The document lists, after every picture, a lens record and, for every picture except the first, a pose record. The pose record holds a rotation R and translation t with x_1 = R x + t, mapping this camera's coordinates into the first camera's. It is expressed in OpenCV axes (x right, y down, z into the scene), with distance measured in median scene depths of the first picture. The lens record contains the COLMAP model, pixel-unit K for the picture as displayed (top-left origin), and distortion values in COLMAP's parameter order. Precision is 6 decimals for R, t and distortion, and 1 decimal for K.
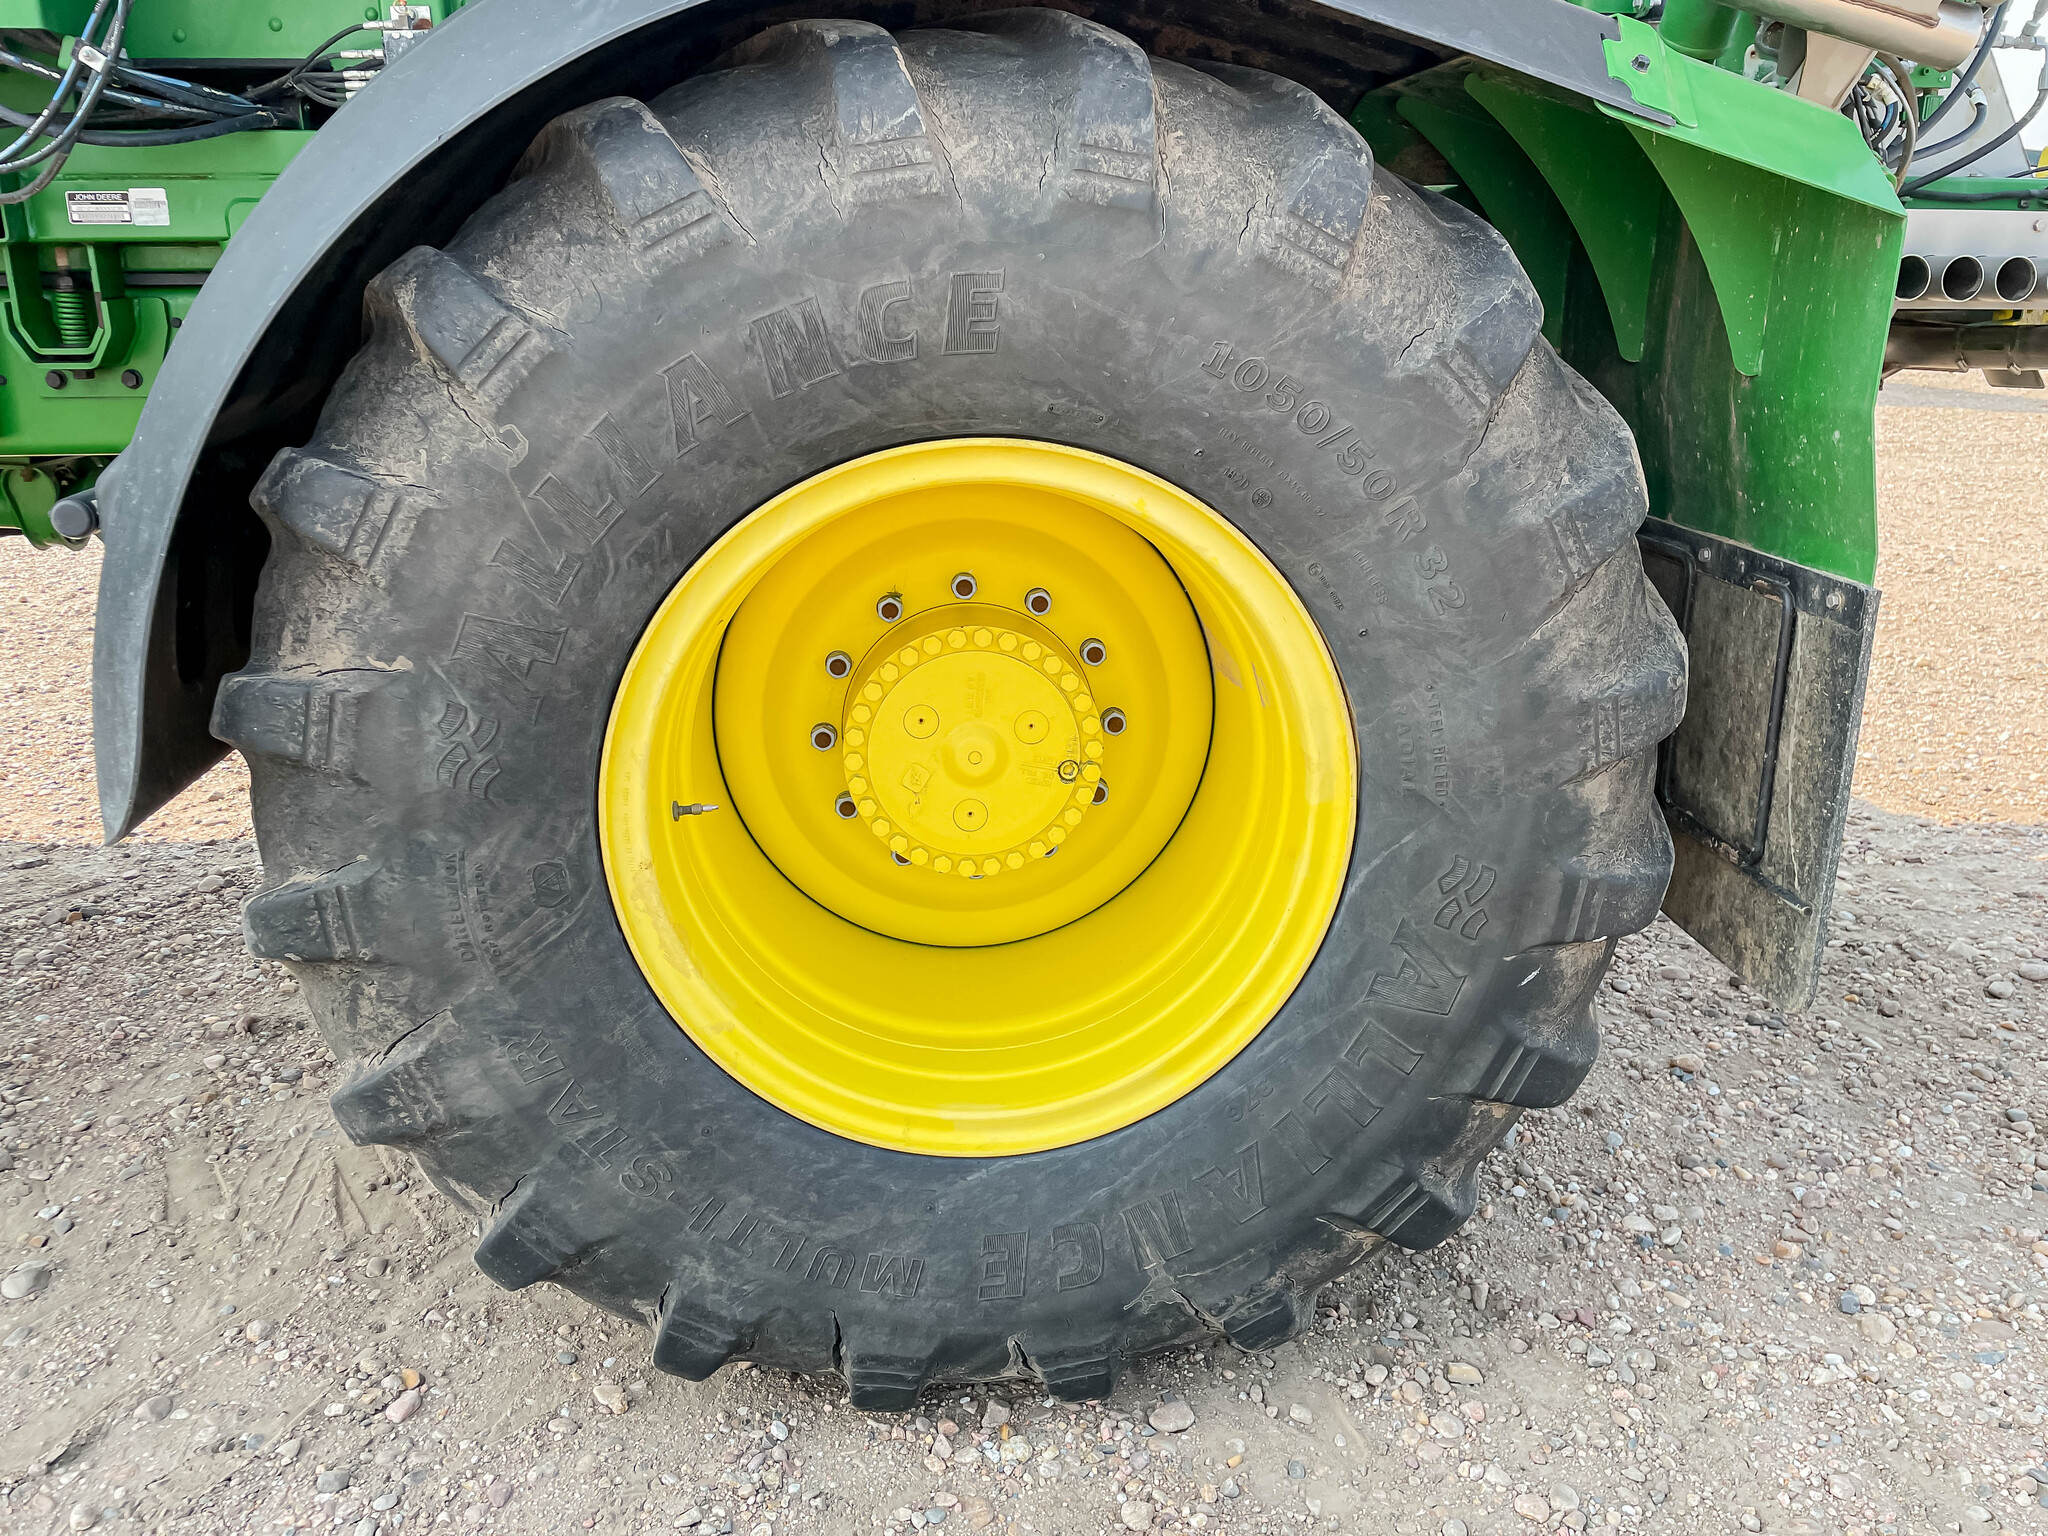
lens RADIAL K [[1620.8, 0, 1024.0], [0, 1620.8, 768.0], [0, 0, 1]] dist [0.005763, -0.132774]
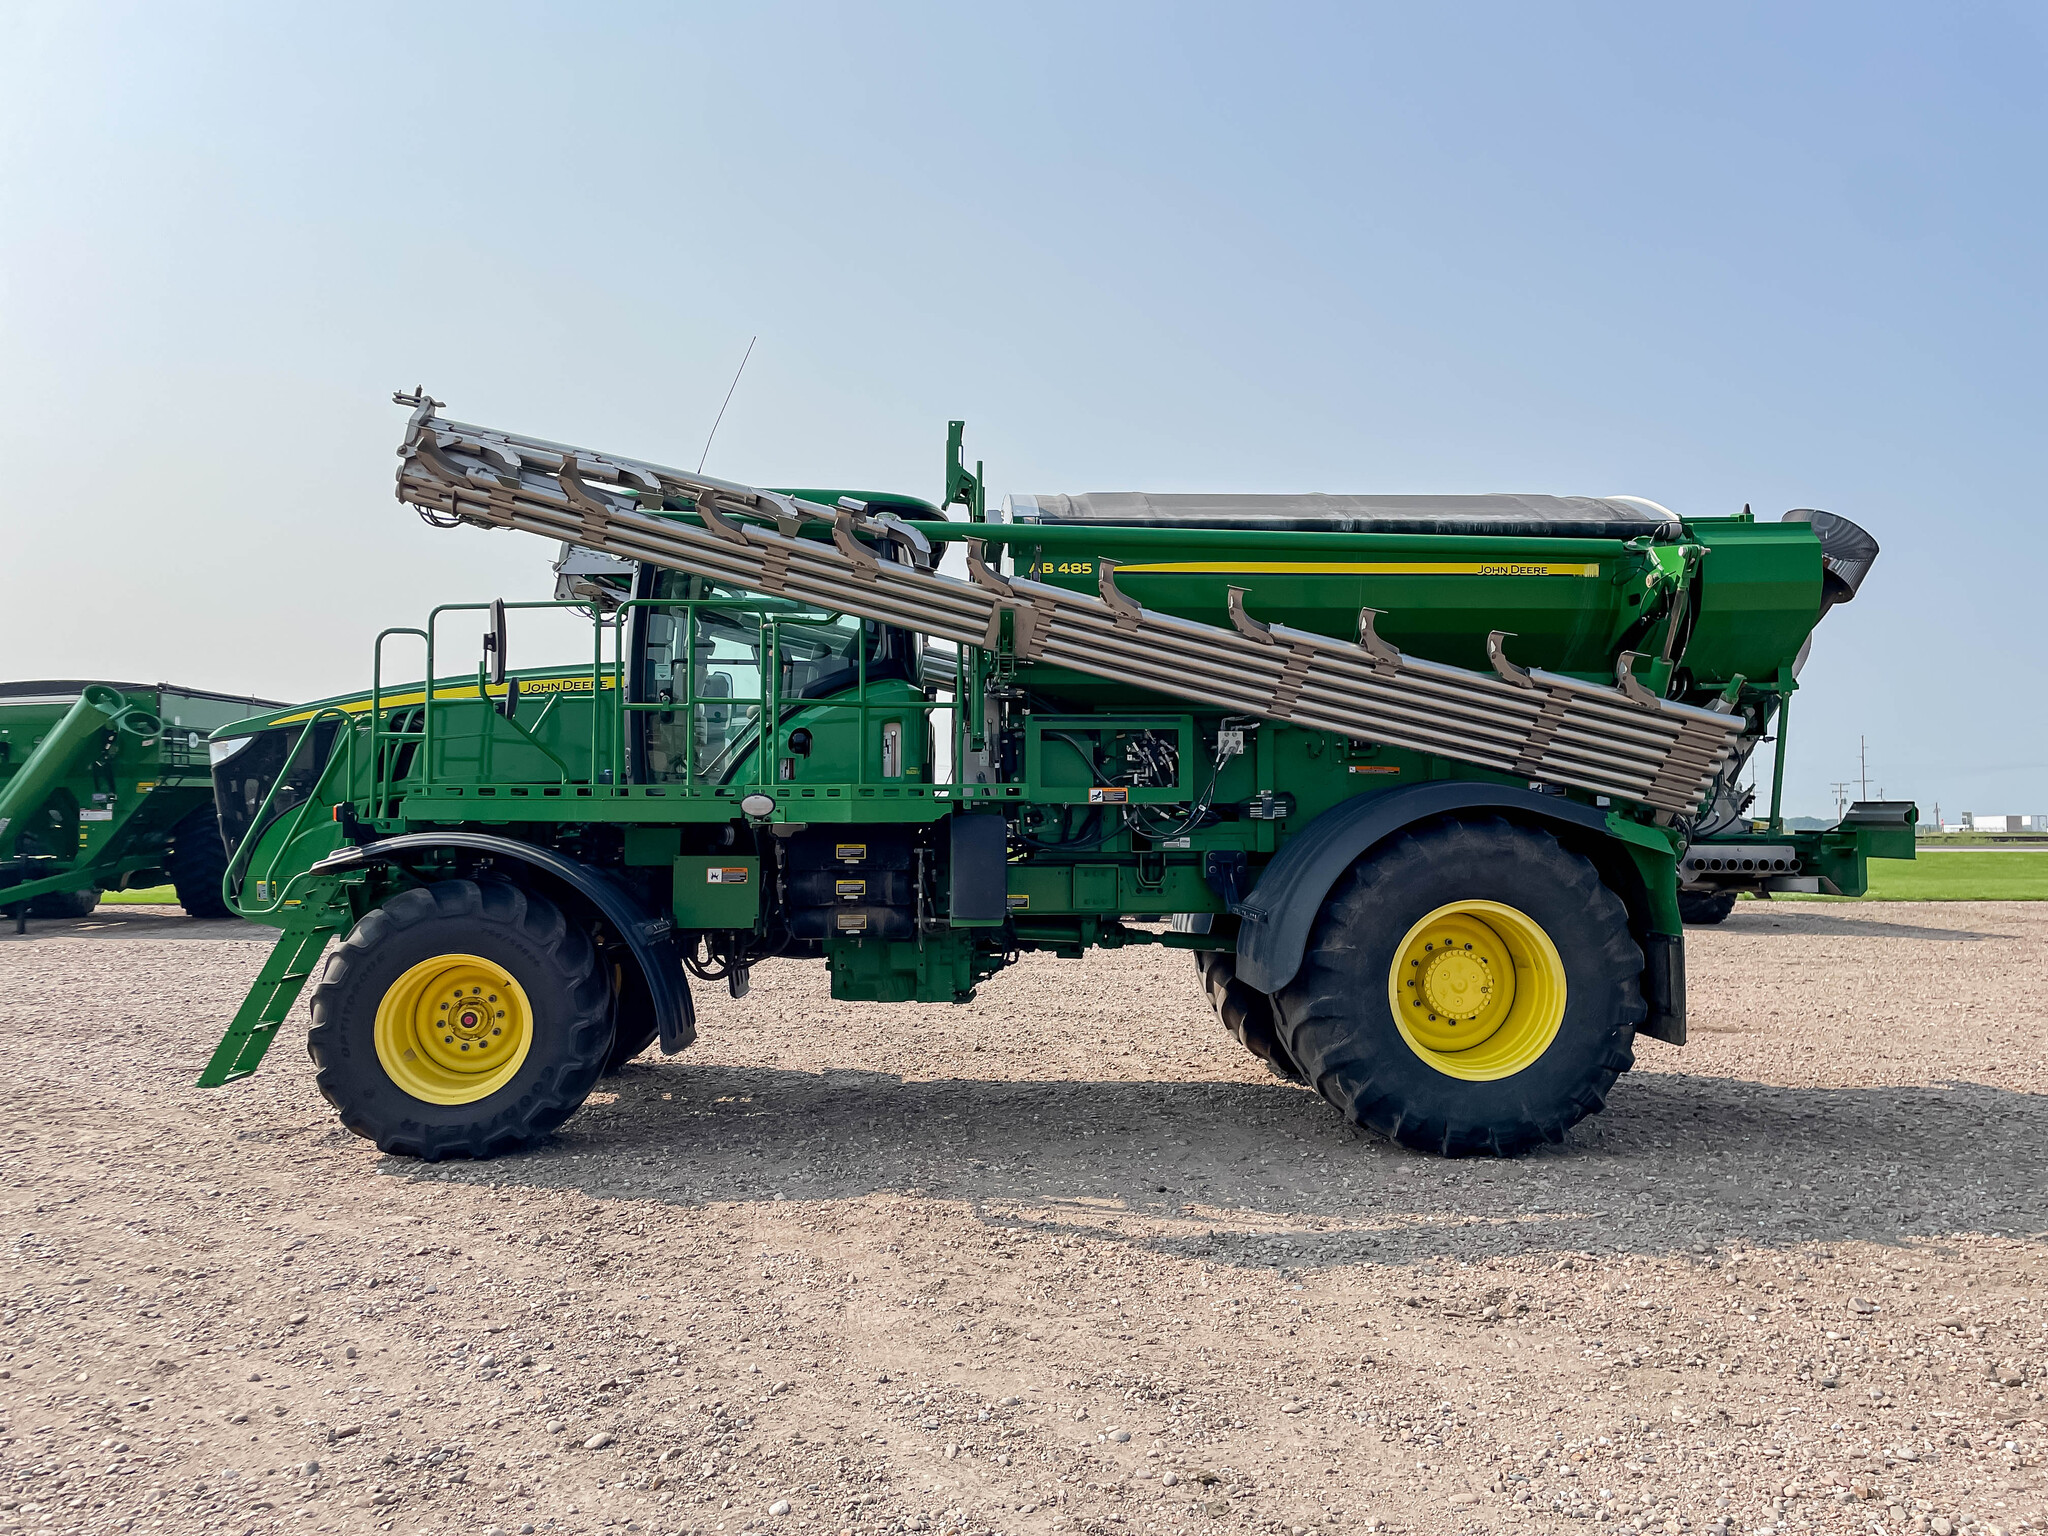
lens RADIAL K [[1428.0, 0, 1024.0], [0, 1428.0, 768.0], [0, 0, 1]] dist [0.013057, -0.006152]
pose [[0.999201, 0.000869, -0.039968, -1.023676], [-0.014582, 0.938804, -0.344143, 0.765370], [0.037223, 0.344451, 0.938066, -2.649112]]
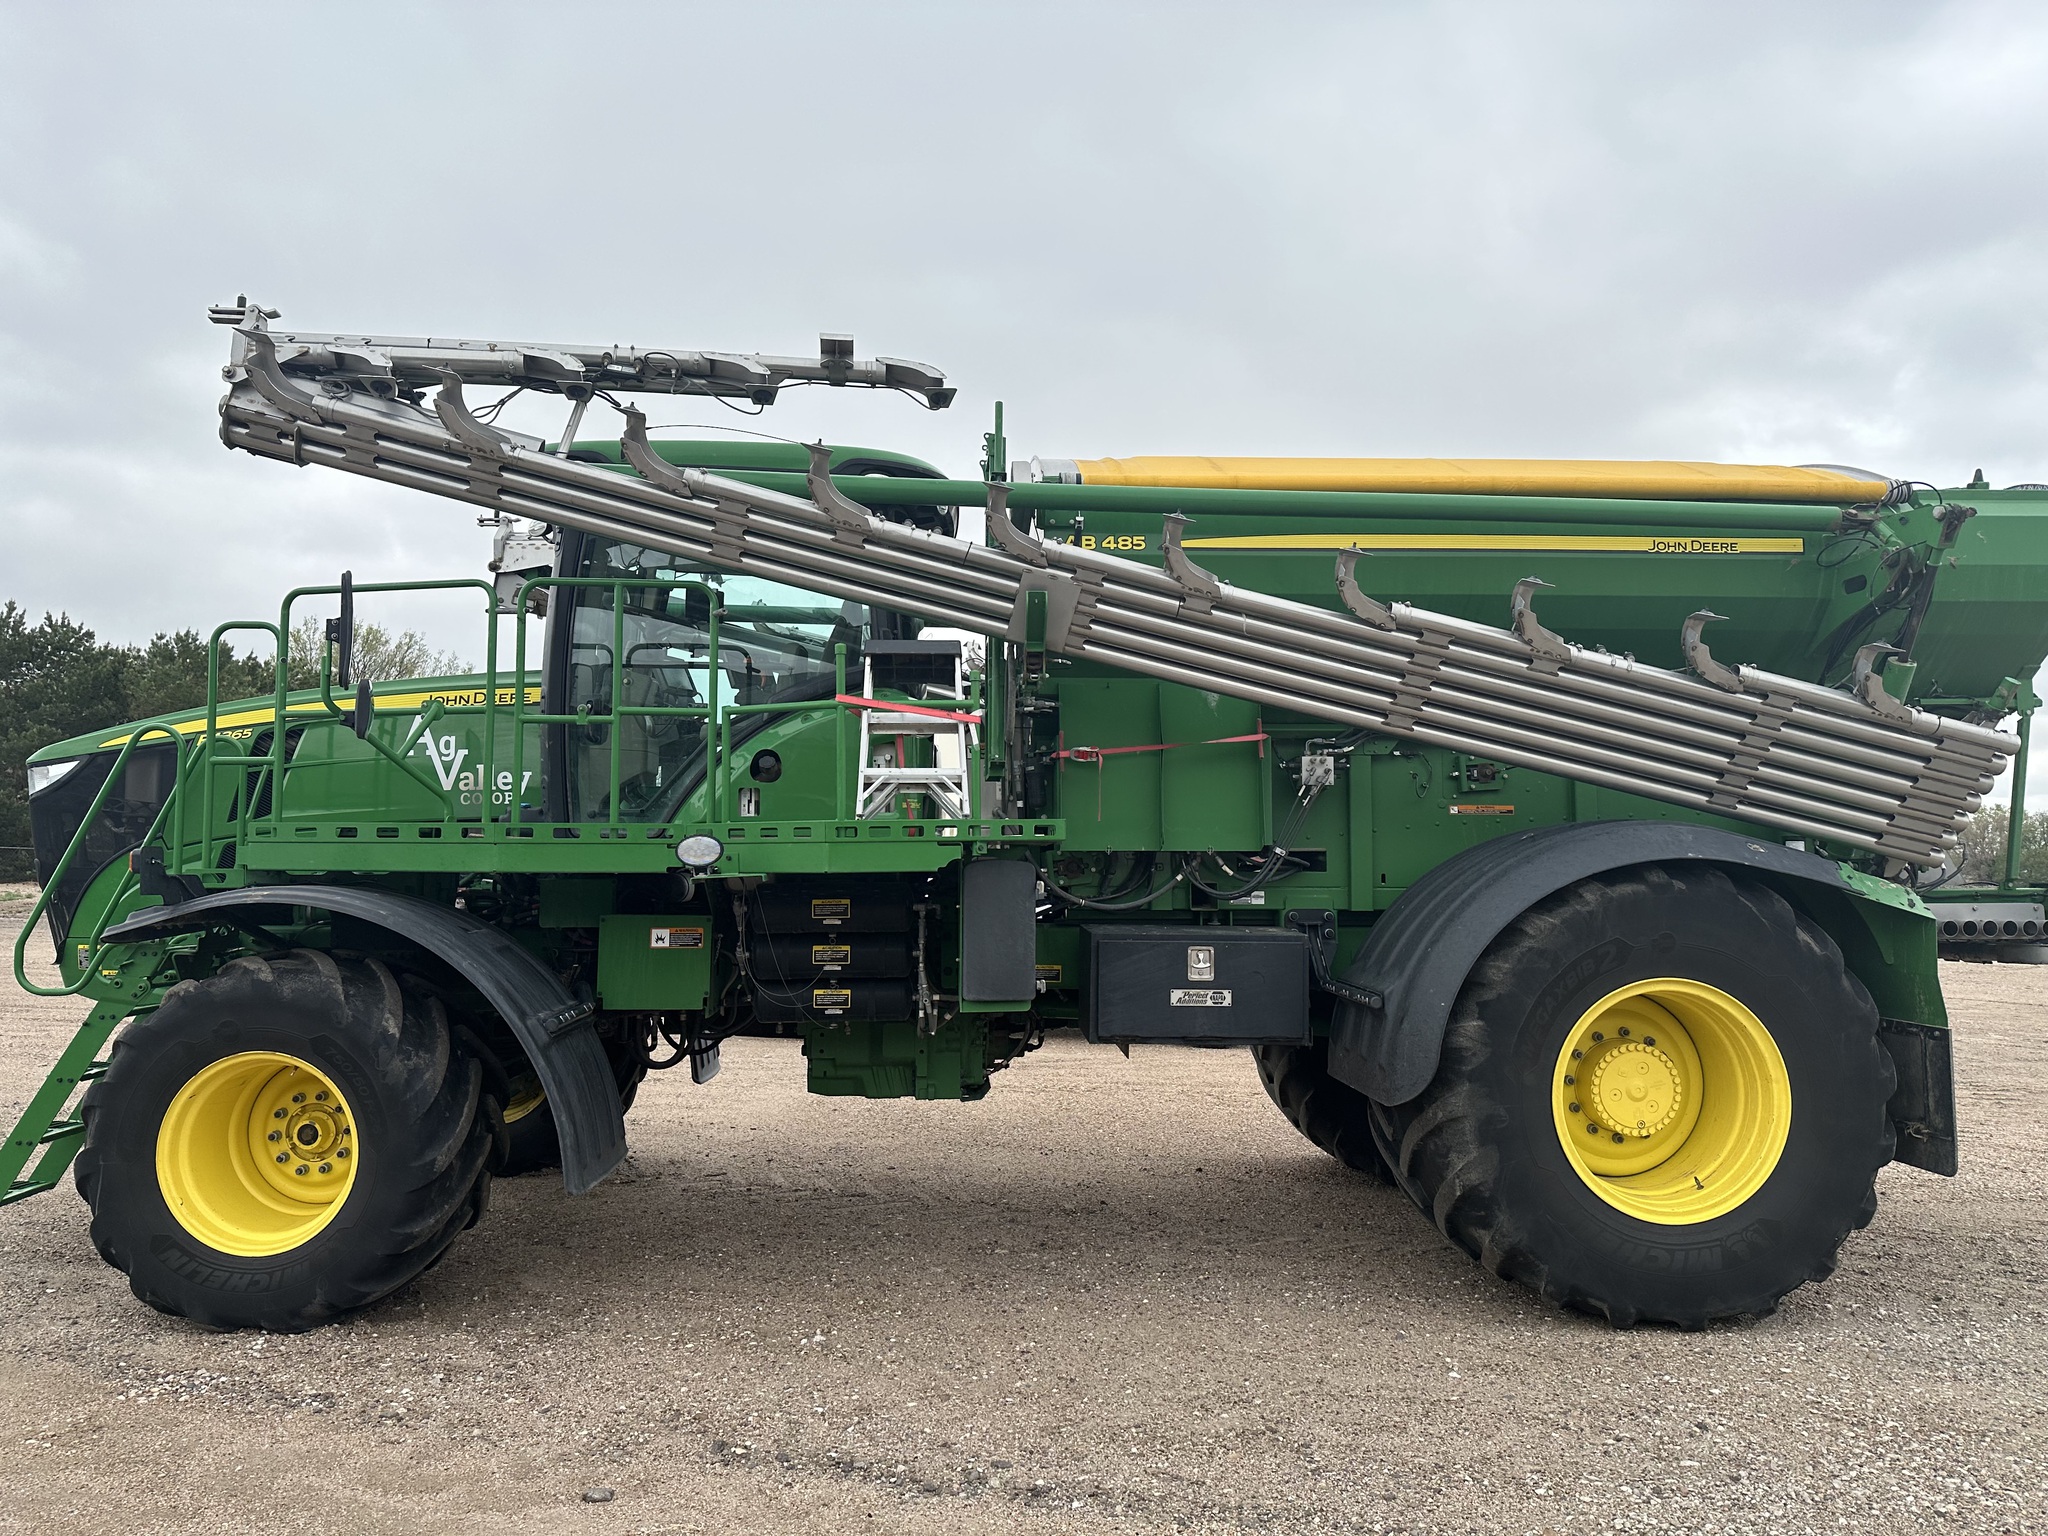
lens RADIAL K [[1424.3, 0, 1057.6], [0, 1424.3, 754.6], [0, 0, 1]] dist [0.029186, -0.003043]
pose [[0.999870, 0.001079, -0.016085, -1.132915], [-0.007212, 0.922295, -0.386420, 0.483020], [0.014418, 0.386486, 0.922182, -1.770567]]
